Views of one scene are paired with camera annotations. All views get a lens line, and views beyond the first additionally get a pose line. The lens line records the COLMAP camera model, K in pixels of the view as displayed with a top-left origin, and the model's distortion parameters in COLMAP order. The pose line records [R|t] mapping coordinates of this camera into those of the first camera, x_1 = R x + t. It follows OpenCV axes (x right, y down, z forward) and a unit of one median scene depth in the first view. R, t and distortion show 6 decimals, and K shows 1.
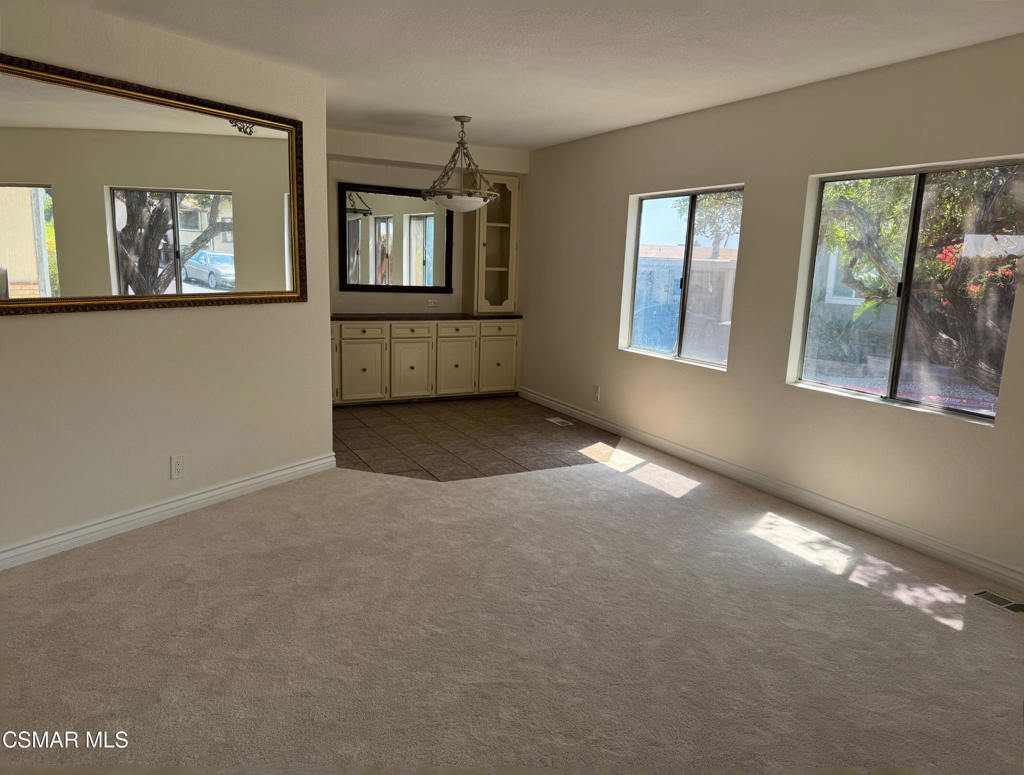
lens RADIAL K [[702.5, 0, 513.1], [0, 702.5, 388.4], [0, 0, 1]] dist [0.036456, 0.001264]
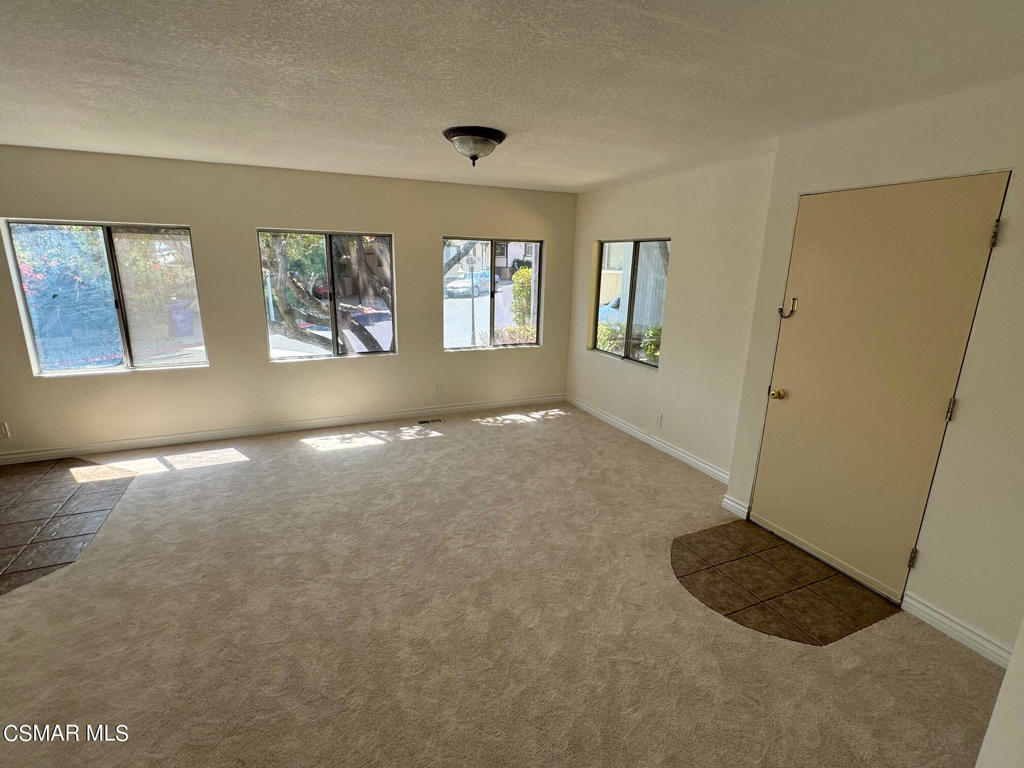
lens RADIAL K [[493.8, 0, 513.3], [0, 493.8, 384.1], [0, 0, 1]] dist [-0.000801, -0.000189]
pose [[0.056868, -0.281879, 0.957763, -0.591085], [0.160439, 0.949428, 0.269900, -0.156305], [-0.985406, 0.138314, 0.099217, 0.348441]]
